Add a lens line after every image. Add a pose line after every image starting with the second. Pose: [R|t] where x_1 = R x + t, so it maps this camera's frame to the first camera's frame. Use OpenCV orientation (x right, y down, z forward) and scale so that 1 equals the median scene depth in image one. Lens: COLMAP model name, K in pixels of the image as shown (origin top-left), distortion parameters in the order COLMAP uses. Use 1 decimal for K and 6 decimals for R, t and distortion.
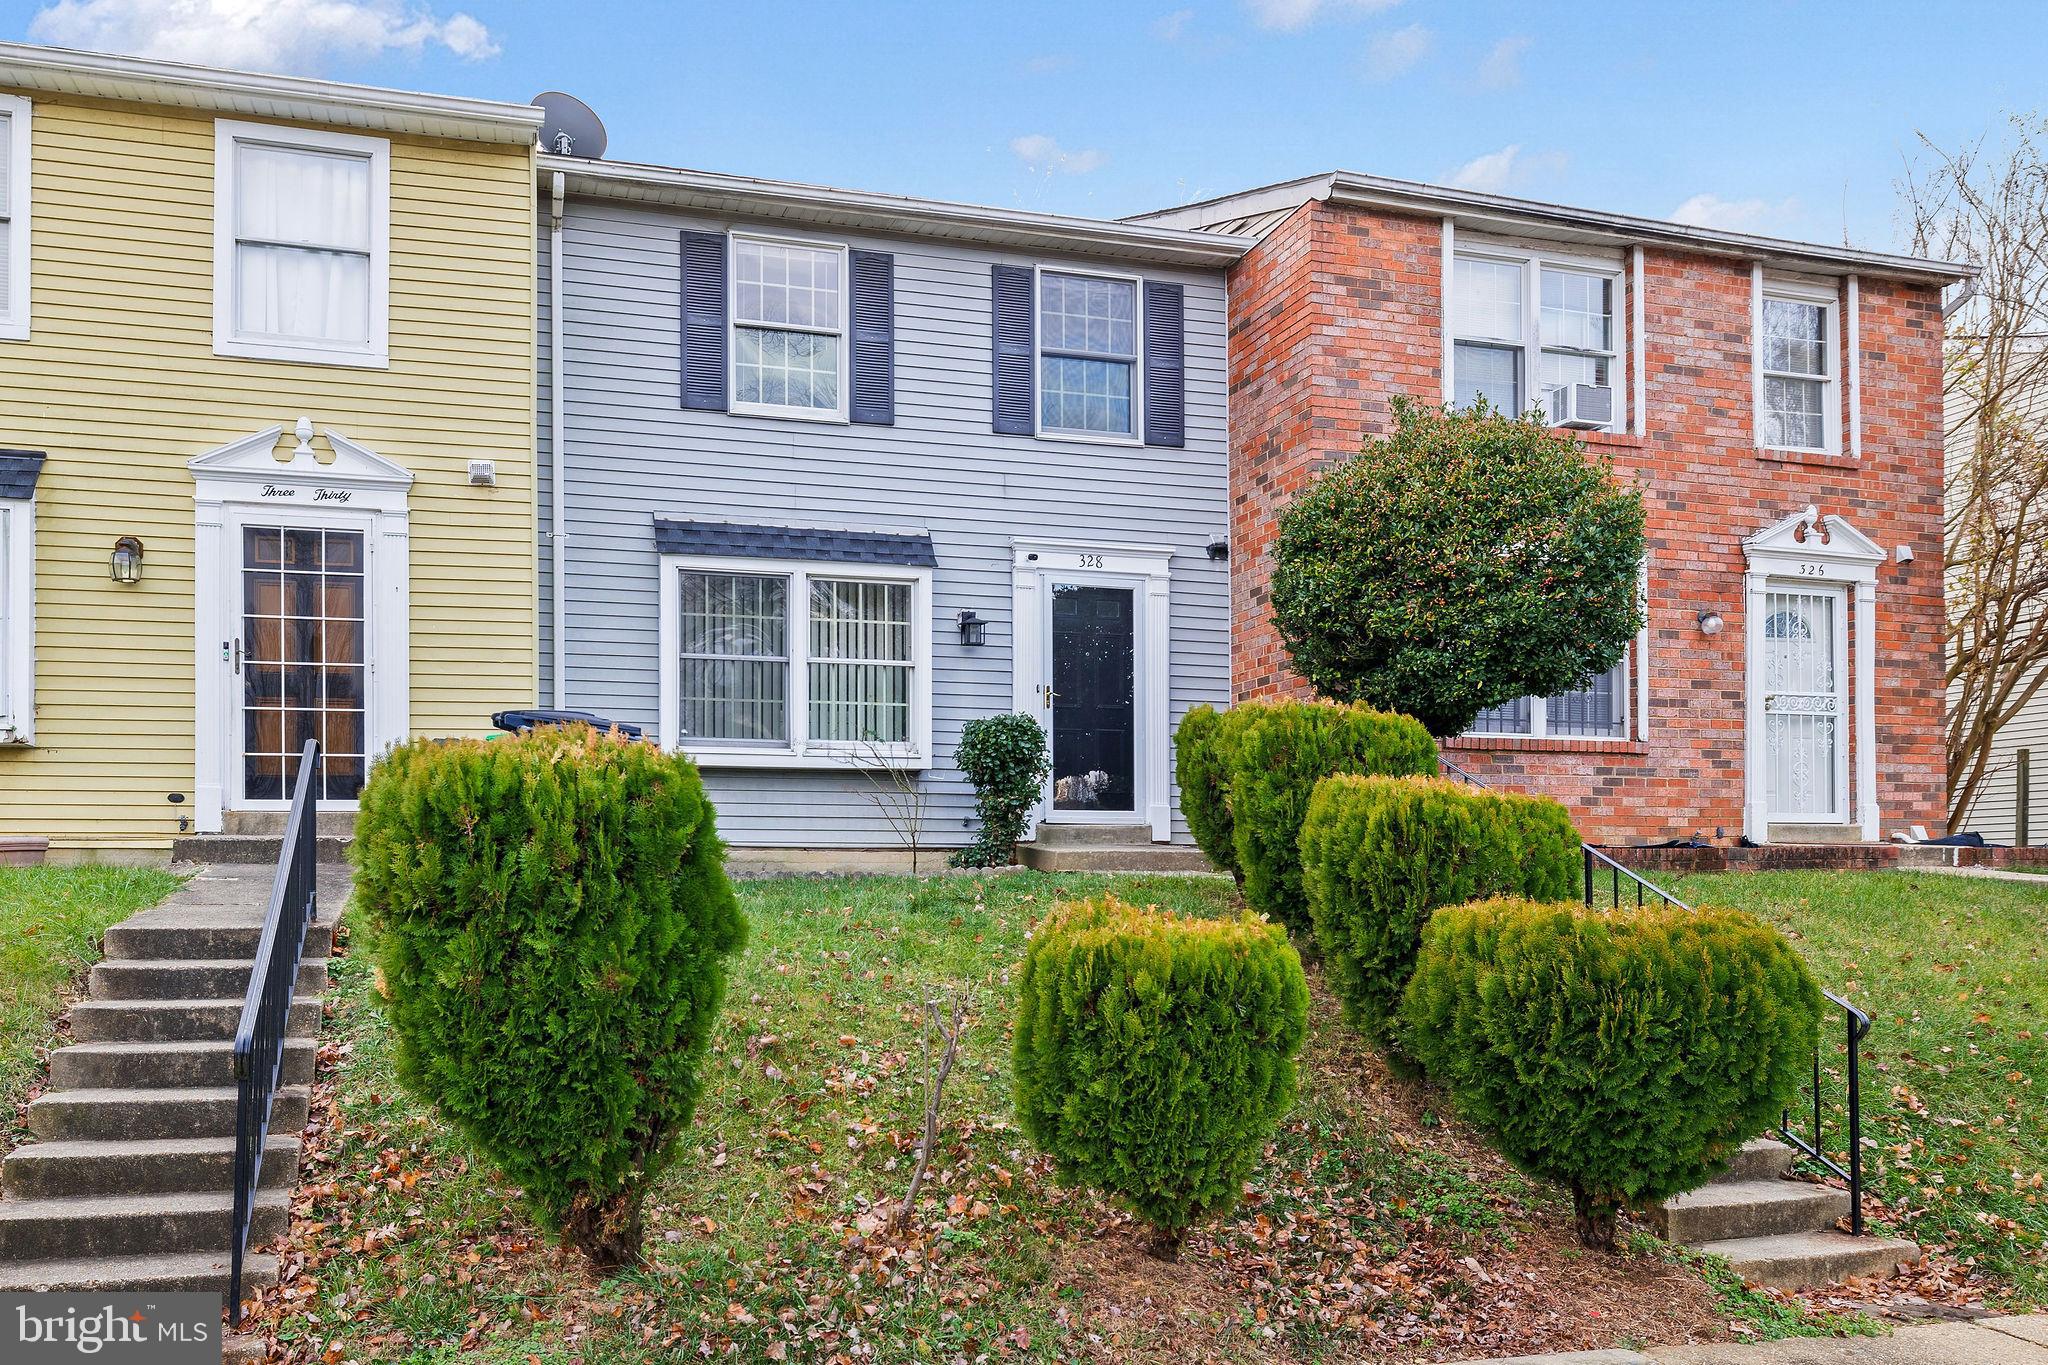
lens RADIAL K [[1184.4, 0, 1024.0], [0, 1184.4, 682.5], [0, 0, 1]] dist [-0.000483, -0.001237]
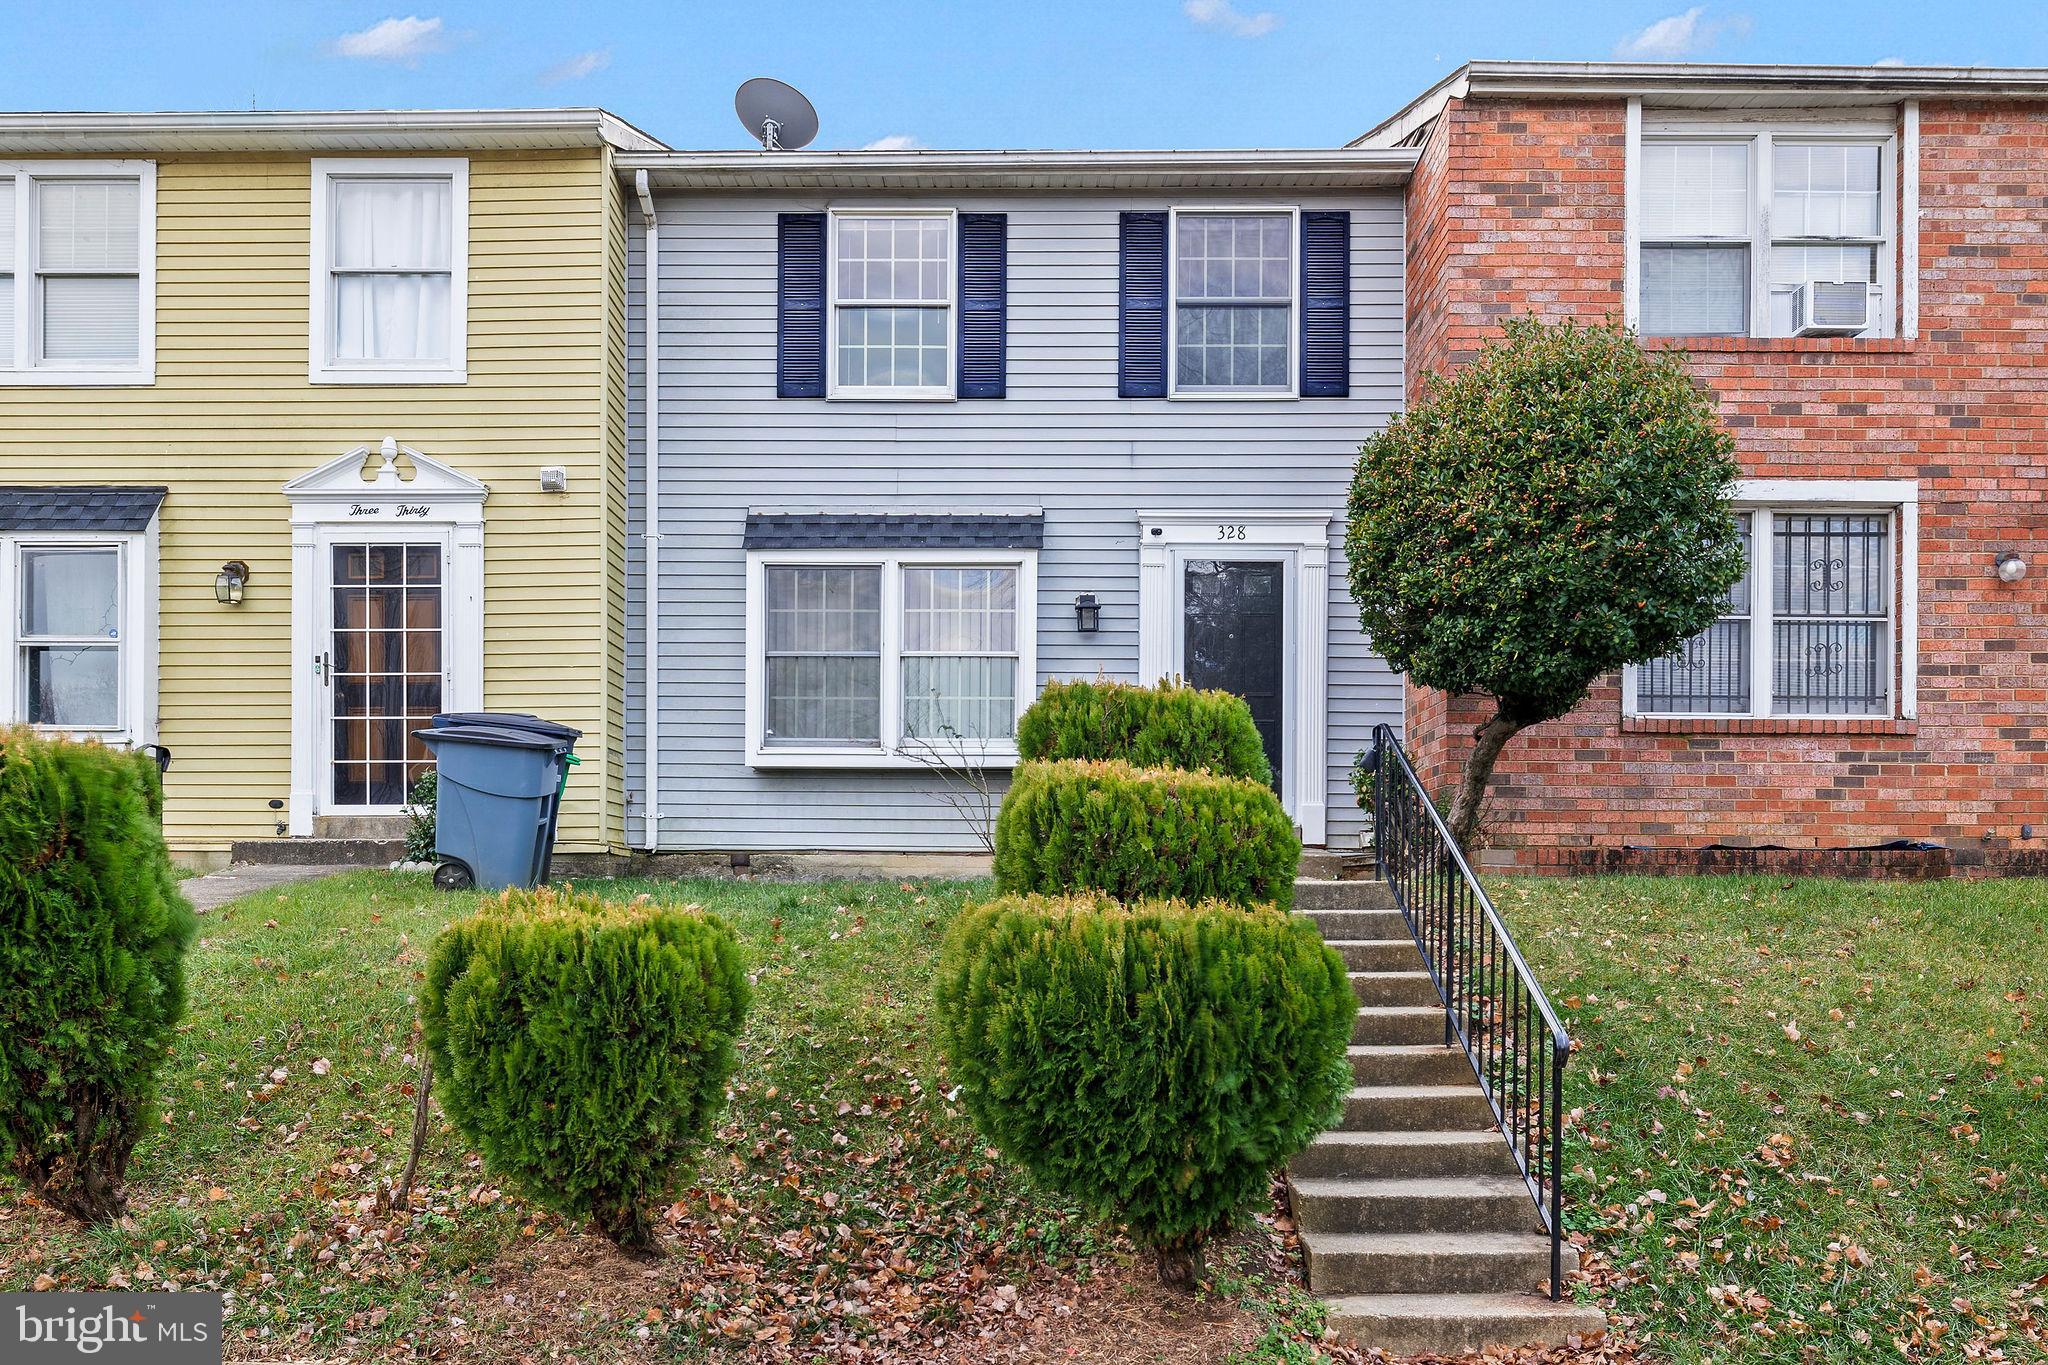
lens RADIAL K [[1301.8, 0, 1024.0], [0, 1301.8, 682.5], [0, 0, 1]] dist [-0.001752, 0.000750]
pose [[0.974644, -0.029810, -0.221768, 0.137392], [0.031055, 0.999515, 0.002130, 0.004547], [0.221597, -0.008963, 0.975097, 0.006699]]
